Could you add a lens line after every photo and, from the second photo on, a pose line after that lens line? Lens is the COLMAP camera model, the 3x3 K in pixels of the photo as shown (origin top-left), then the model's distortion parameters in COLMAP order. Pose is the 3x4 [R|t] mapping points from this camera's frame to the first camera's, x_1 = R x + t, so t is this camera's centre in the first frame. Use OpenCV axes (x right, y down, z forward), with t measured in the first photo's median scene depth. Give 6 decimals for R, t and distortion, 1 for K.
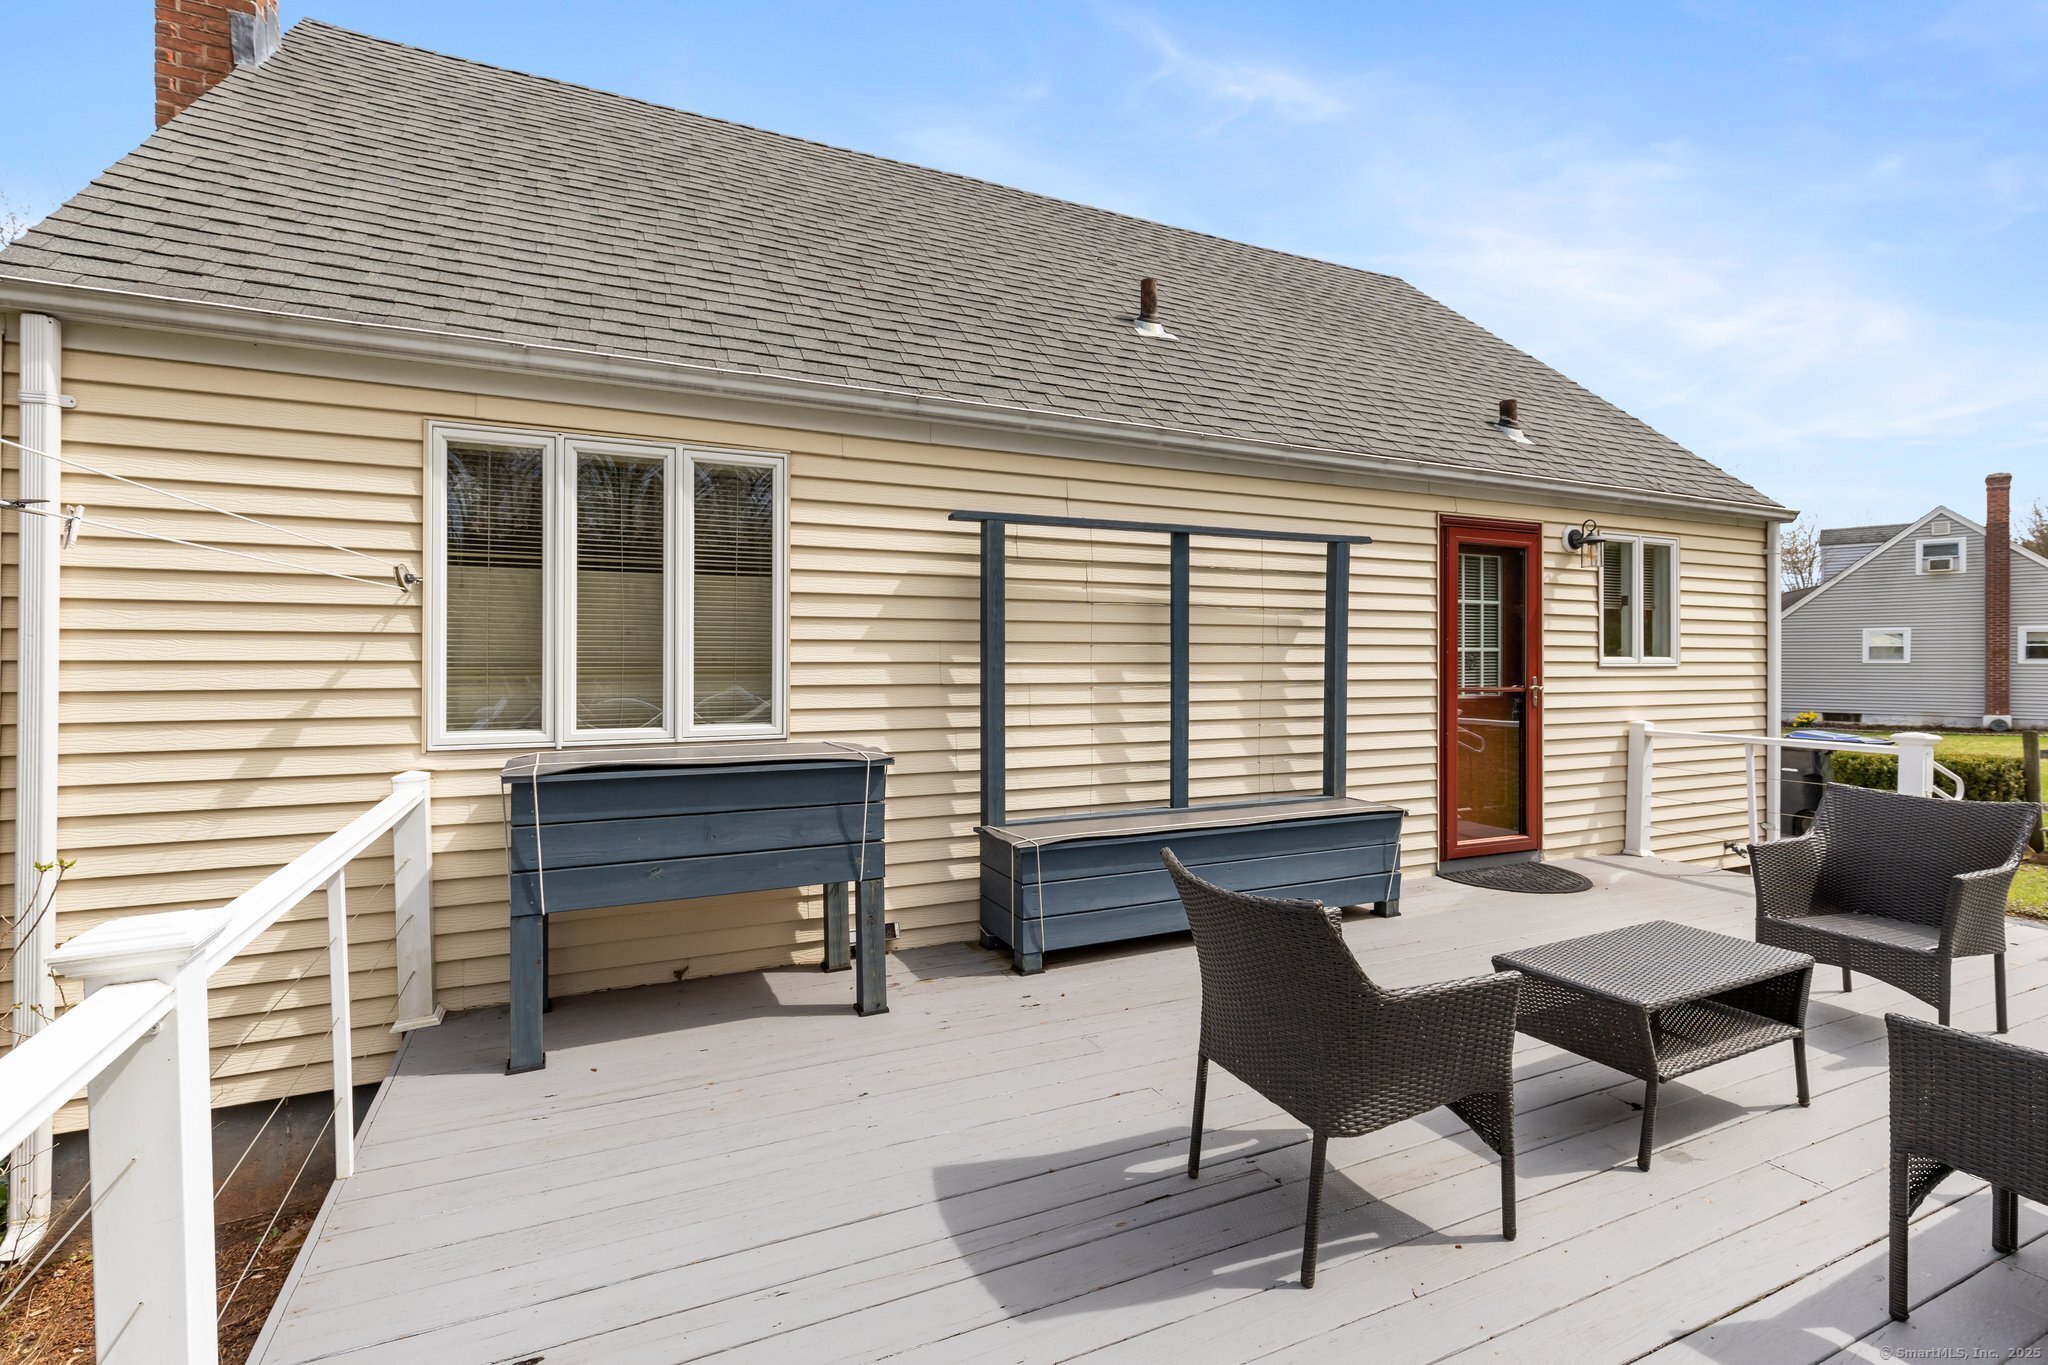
lens RADIAL K [[918.1, 0, 1018.8], [0, 918.1, 675.6], [0, 0, 1]] dist [0.003326, -0.000130]
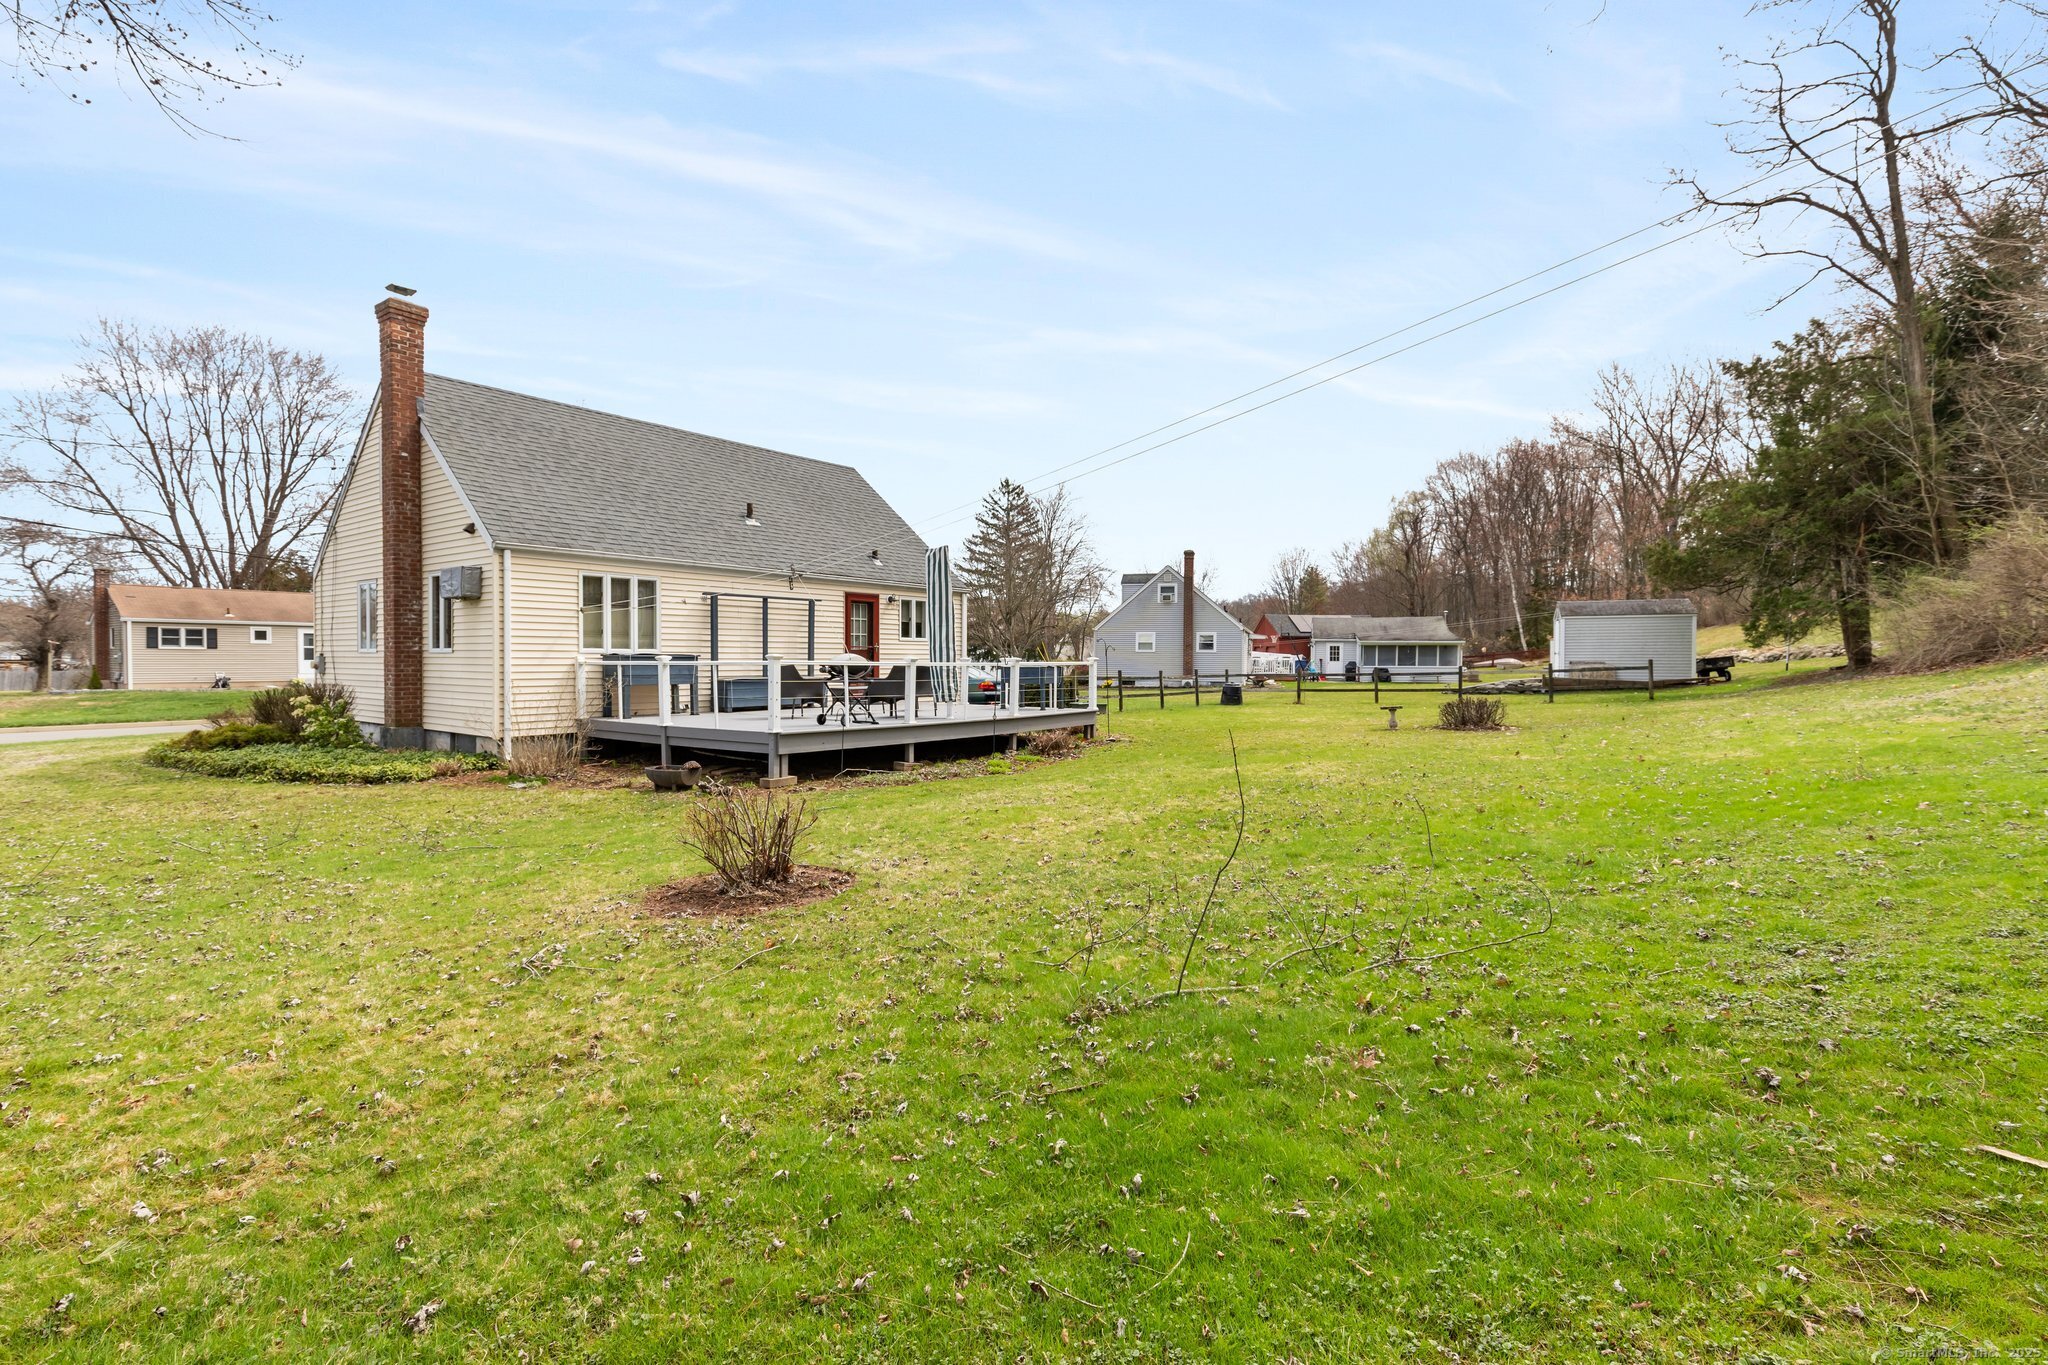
lens RADIAL K [[918.1, 0, 1018.8], [0, 918.1, 675.6], [0, 0, 1]] dist [0.003326, -0.000130]
pose [[0.883009, -0.005679, 0.469321, -0.486237], [0.003398, 0.999978, 0.005707, 0.096014], [-0.469343, -0.003445, 0.883009, -2.007101]]
